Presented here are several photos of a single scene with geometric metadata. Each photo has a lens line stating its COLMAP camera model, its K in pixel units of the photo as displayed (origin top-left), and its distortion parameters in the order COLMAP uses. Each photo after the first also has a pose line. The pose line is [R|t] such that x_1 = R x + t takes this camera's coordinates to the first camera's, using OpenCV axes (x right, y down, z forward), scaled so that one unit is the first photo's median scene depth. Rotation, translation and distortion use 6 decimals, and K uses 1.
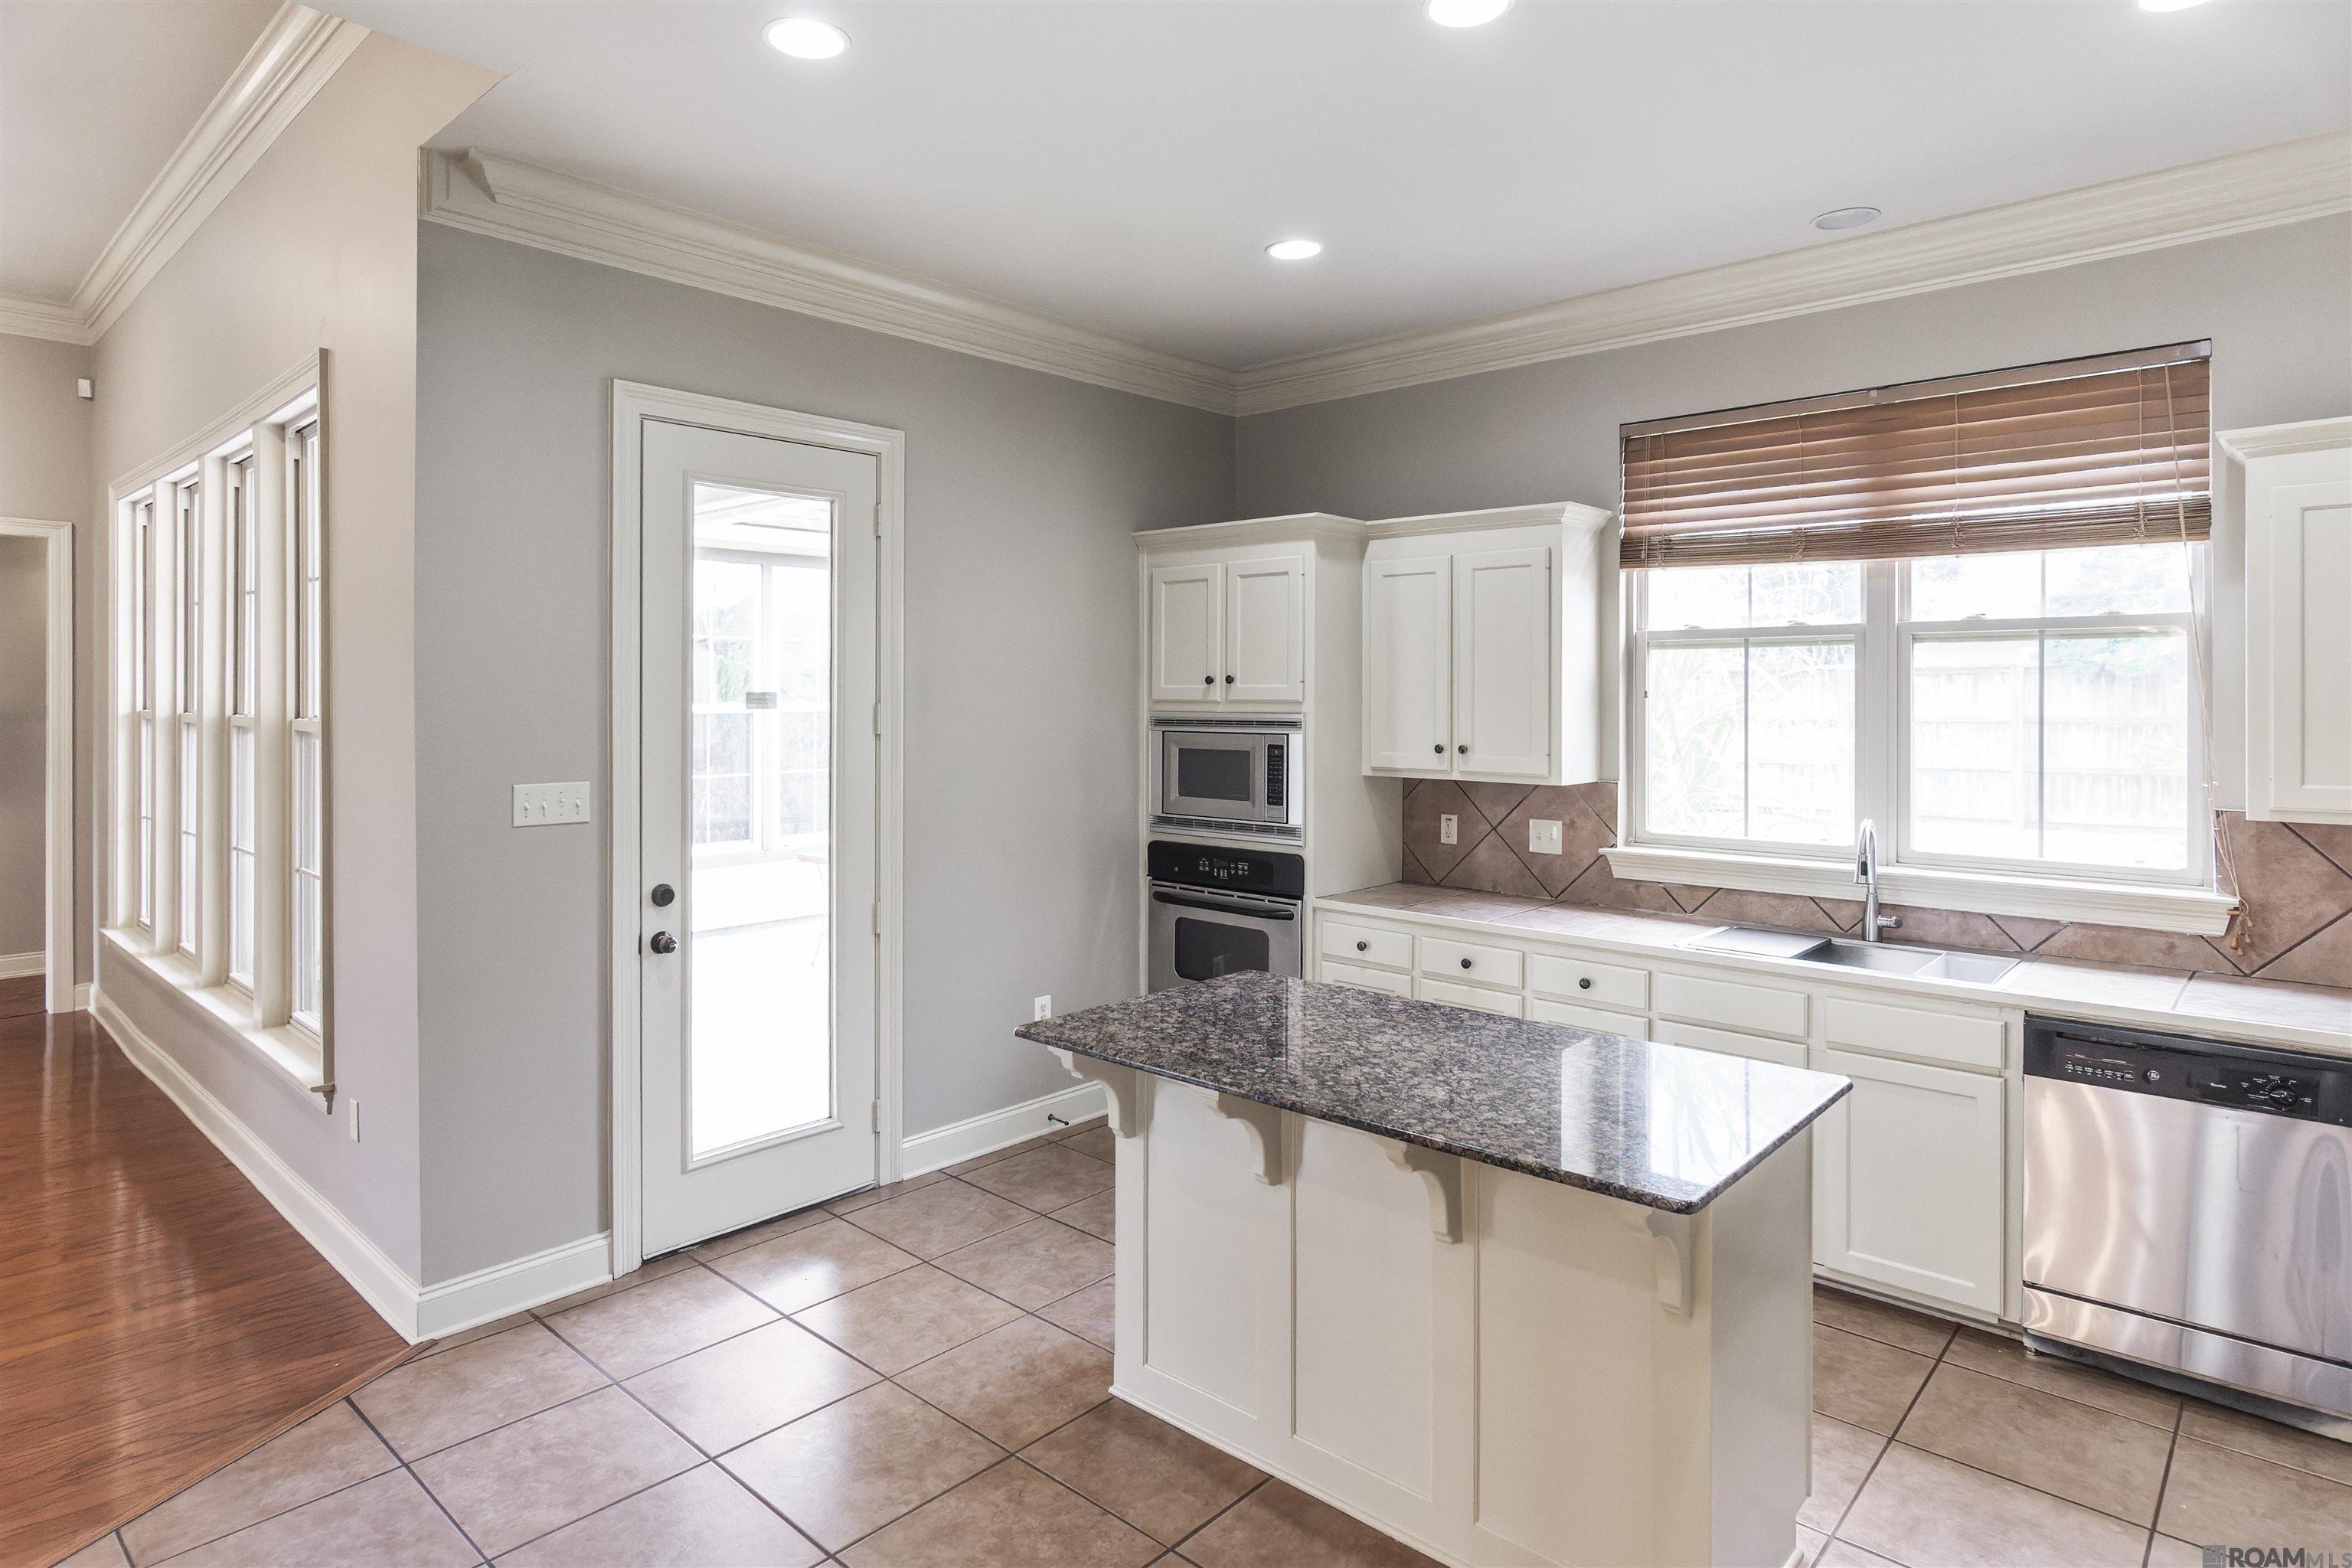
lens RADIAL K [[1265.6, 0, 1168.5], [0, 1265.6, 692.3], [0, 0, 1]] dist [-0.005972, 0.003865]
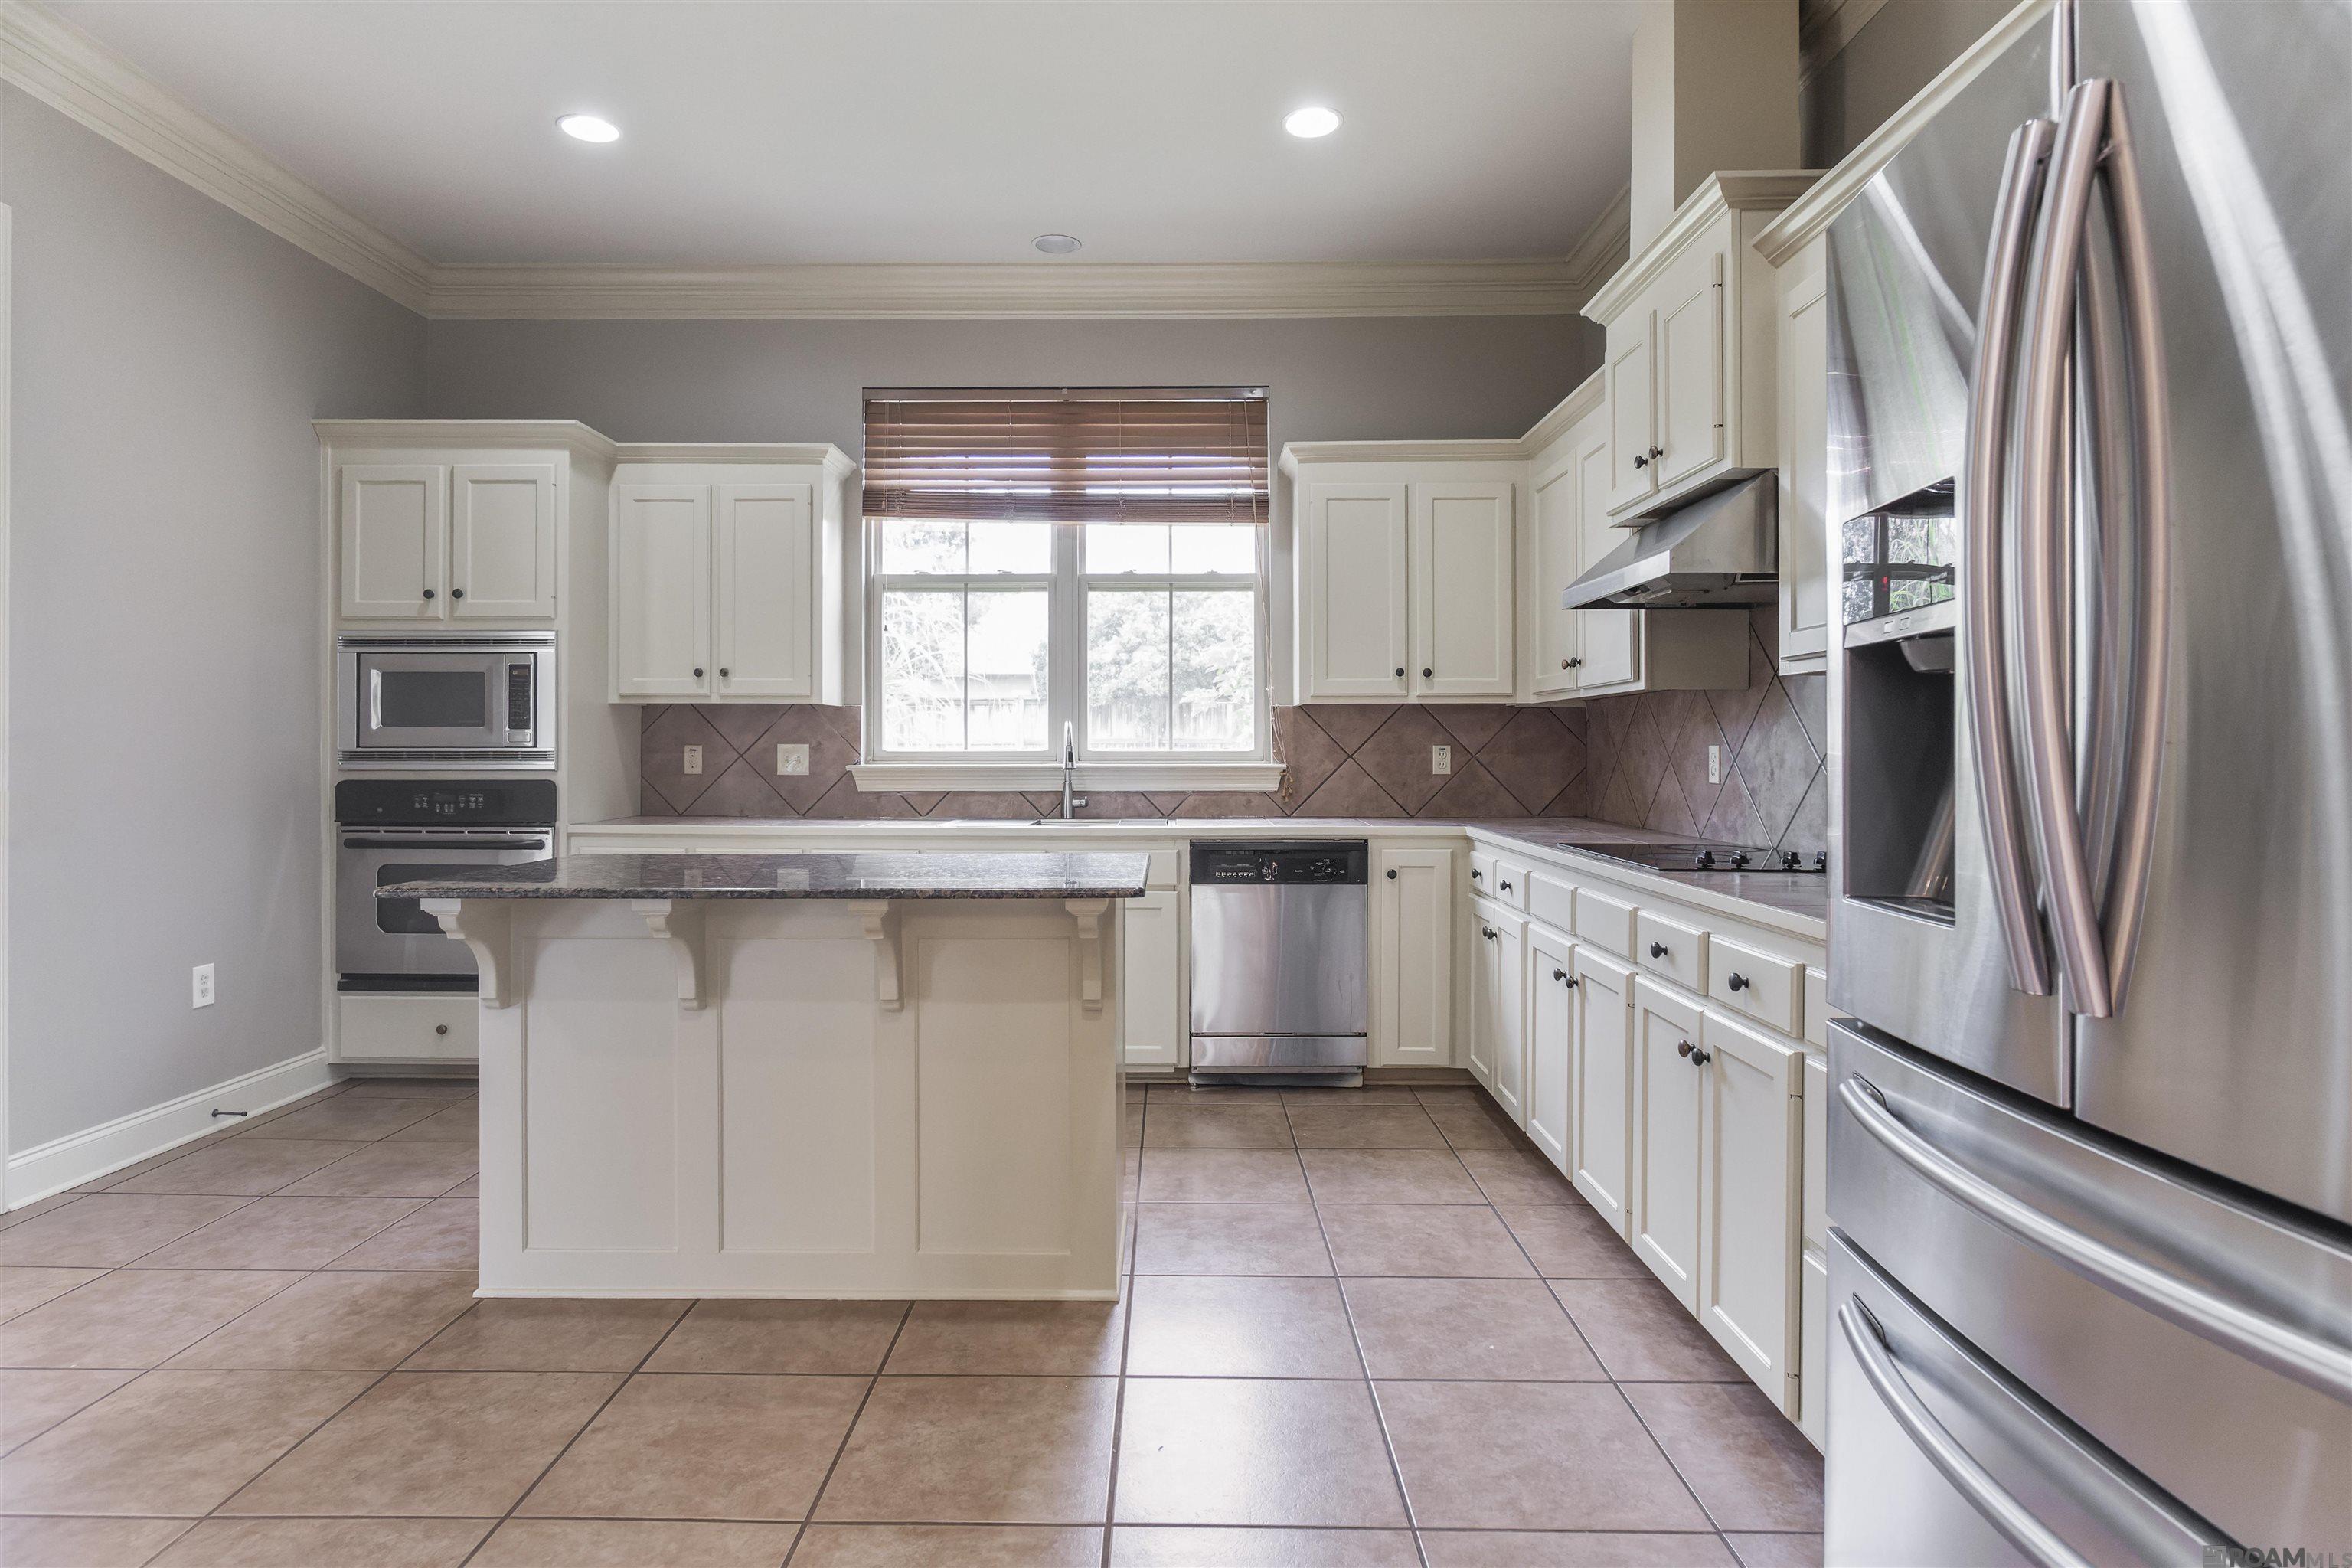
lens RADIAL K [[1265.6, 0, 1107.5], [0, 1265.6, 762.6], [0, 0, 1]] dist [-0.005972, 0.003865]
pose [[0.750281, 0.004446, 0.661104, -0.241426], [-0.000588, 0.999981, -0.006057, 0.140217], [-0.661119, 0.004155, 0.750270, 0.017730]]
